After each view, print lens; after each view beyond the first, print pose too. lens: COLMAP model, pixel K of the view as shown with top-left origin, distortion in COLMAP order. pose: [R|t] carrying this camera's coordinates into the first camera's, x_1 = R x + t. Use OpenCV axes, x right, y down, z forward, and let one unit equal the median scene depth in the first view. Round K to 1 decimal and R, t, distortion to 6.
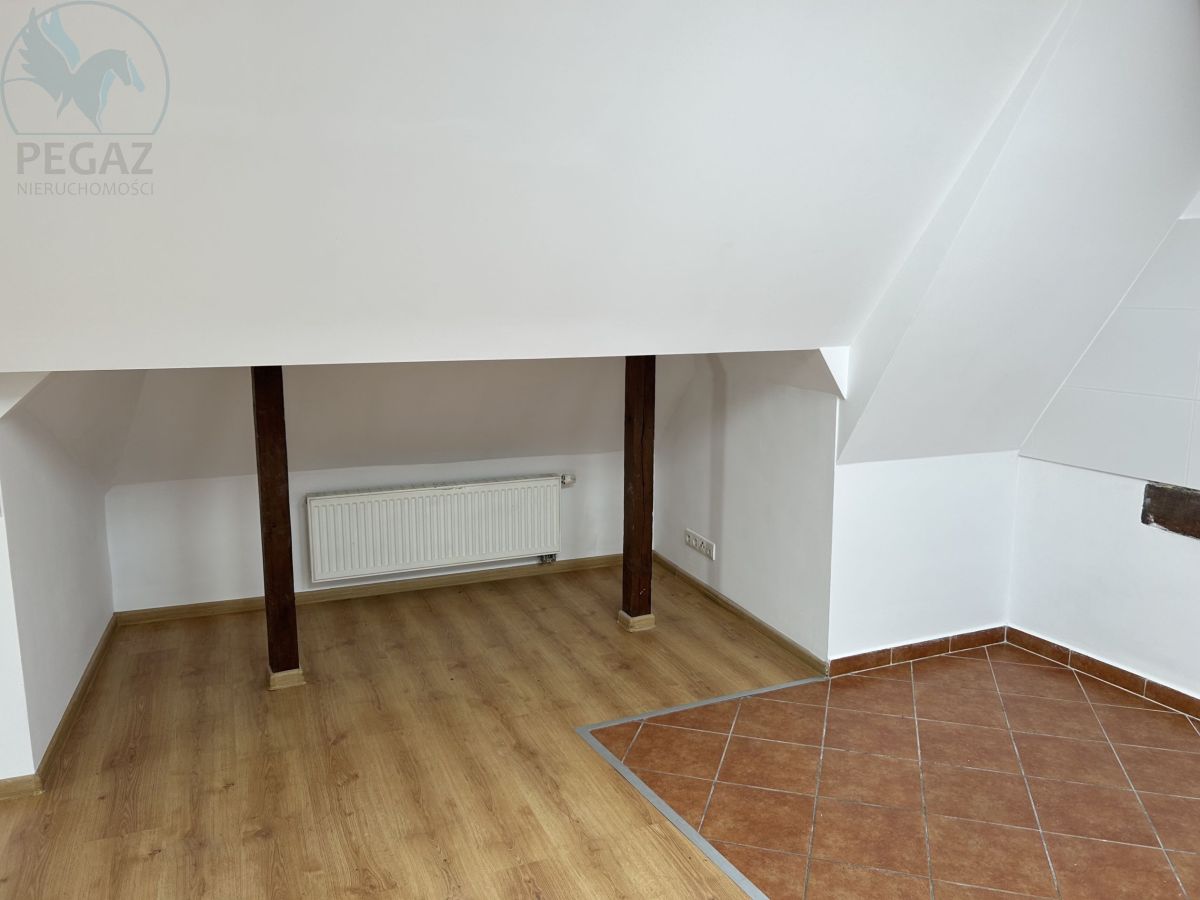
lens RADIAL K [[921.7, 0, 603.1], [0, 921.7, 440.5], [0, 0, 1]] dist [0.078336, -0.071516]
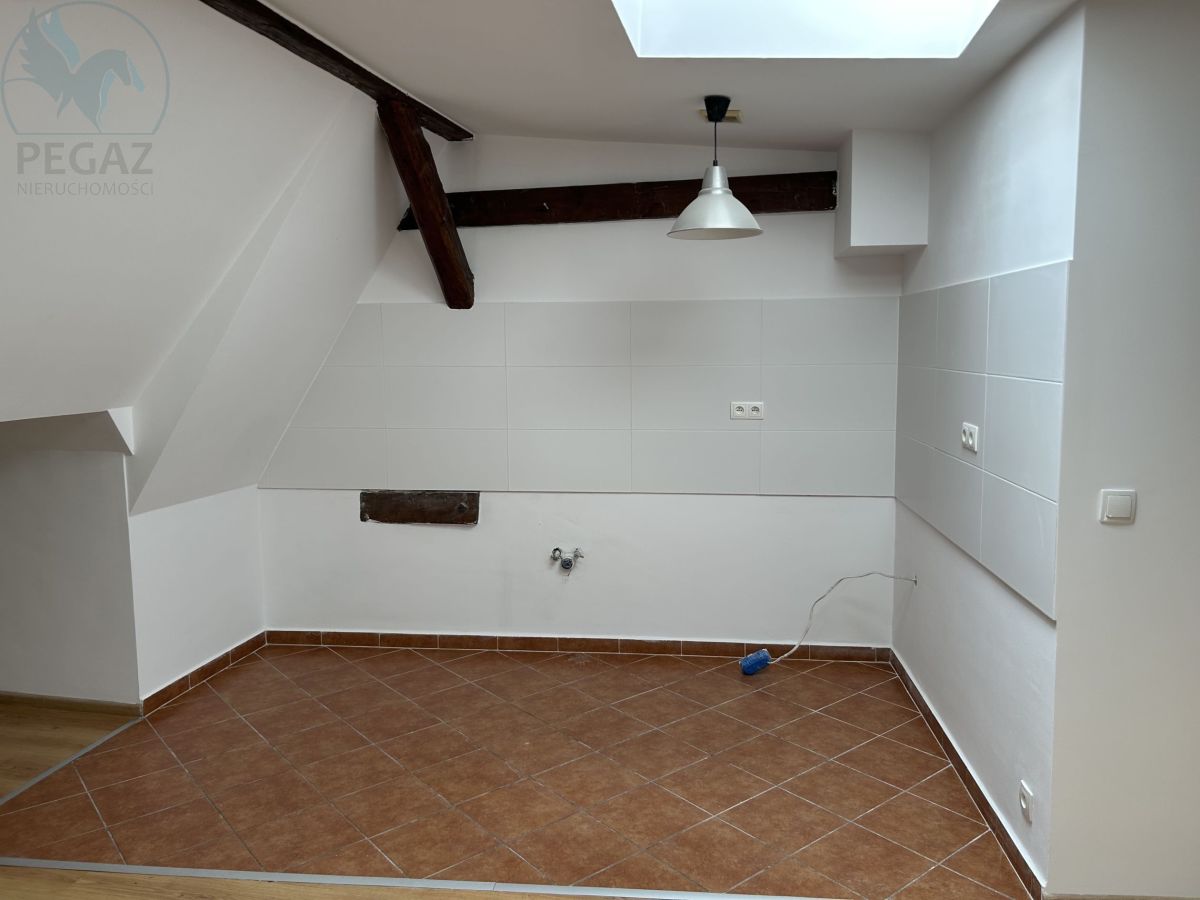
lens RADIAL K [[921.7, 0, 603.1], [0, 921.7, 440.5], [0, 0, 1]] dist [0.078336, -0.071516]
pose [[0.576937, -0.095414, 0.811197, -0.321163], [0.145731, 0.989243, 0.012710, 0.005571], [-0.803683, 0.110884, 0.584635, -0.093020]]
